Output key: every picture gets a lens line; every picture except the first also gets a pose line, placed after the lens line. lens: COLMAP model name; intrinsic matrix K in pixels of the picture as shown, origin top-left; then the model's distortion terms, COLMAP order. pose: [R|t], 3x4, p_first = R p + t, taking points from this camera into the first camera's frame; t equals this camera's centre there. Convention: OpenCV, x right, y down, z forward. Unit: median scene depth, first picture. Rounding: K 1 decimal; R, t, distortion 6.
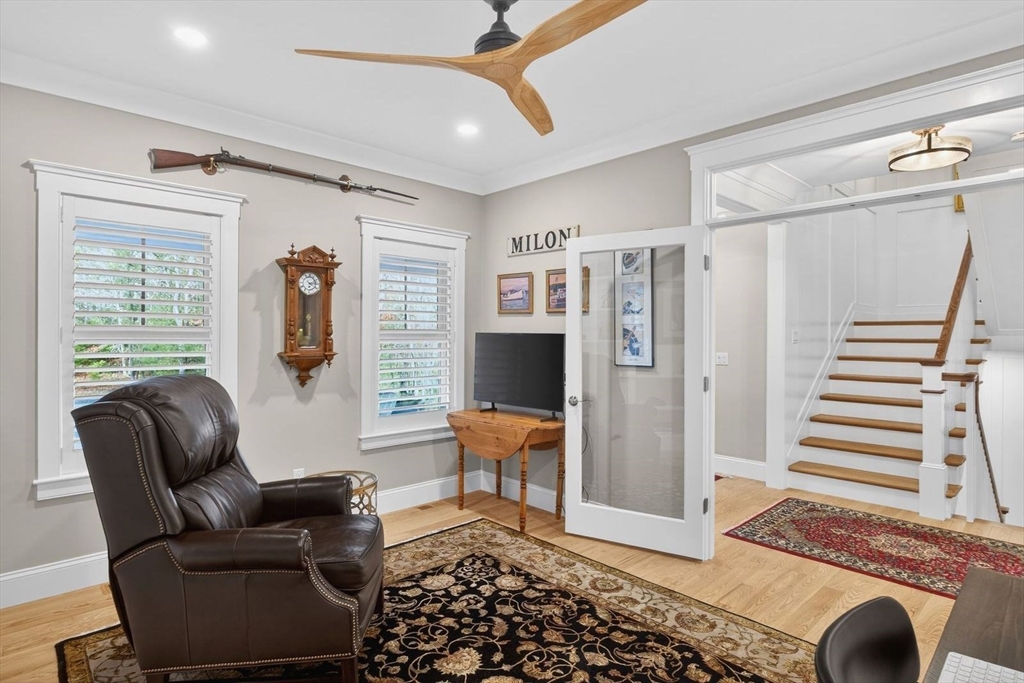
lens RADIAL K [[571.6, 0, 482.7], [0, 571.6, 334.0], [0, 0, 1]] dist [-0.004371, -0.000856]
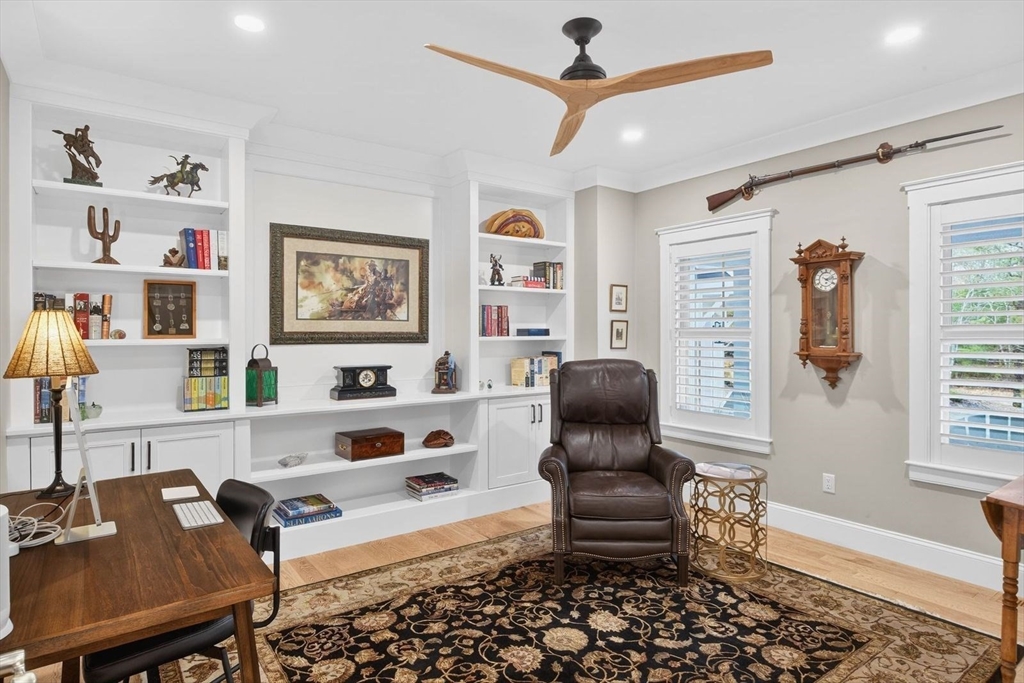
lens RADIAL K [[571.6, 0, 515.4], [0, 571.6, 335.2], [0, 0, 1]] dist [-0.004371, -0.000856]
pose [[-0.125762, -0.000677, -0.992060, 0.798849], [0.002920, 0.999995, -0.001053, 0.004008], [0.992056, -0.003029, -0.125759, 0.692936]]
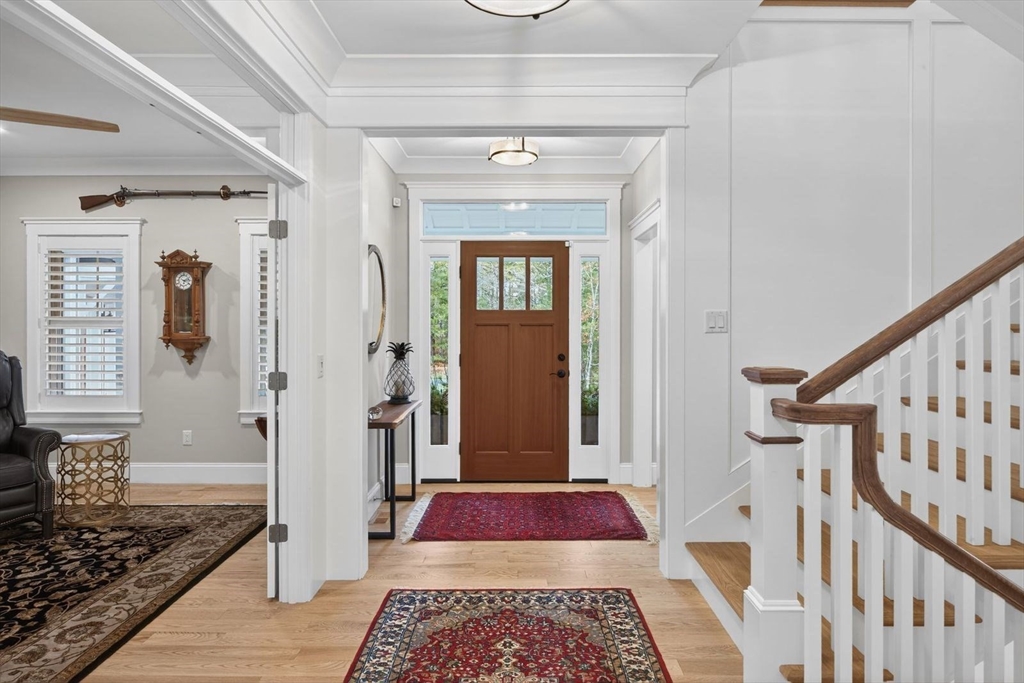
lens RADIAL K [[602.5, 0, 515.3], [0, 602.5, 321.3], [0, 0, 1]] dist [-0.002020, -0.002391]
pose [[0.714593, -0.003778, -0.699531, 1.272184], [0.004348, 0.999990, -0.000960, 0.004218], [0.699527, -0.002355, 0.714602, 0.652344]]
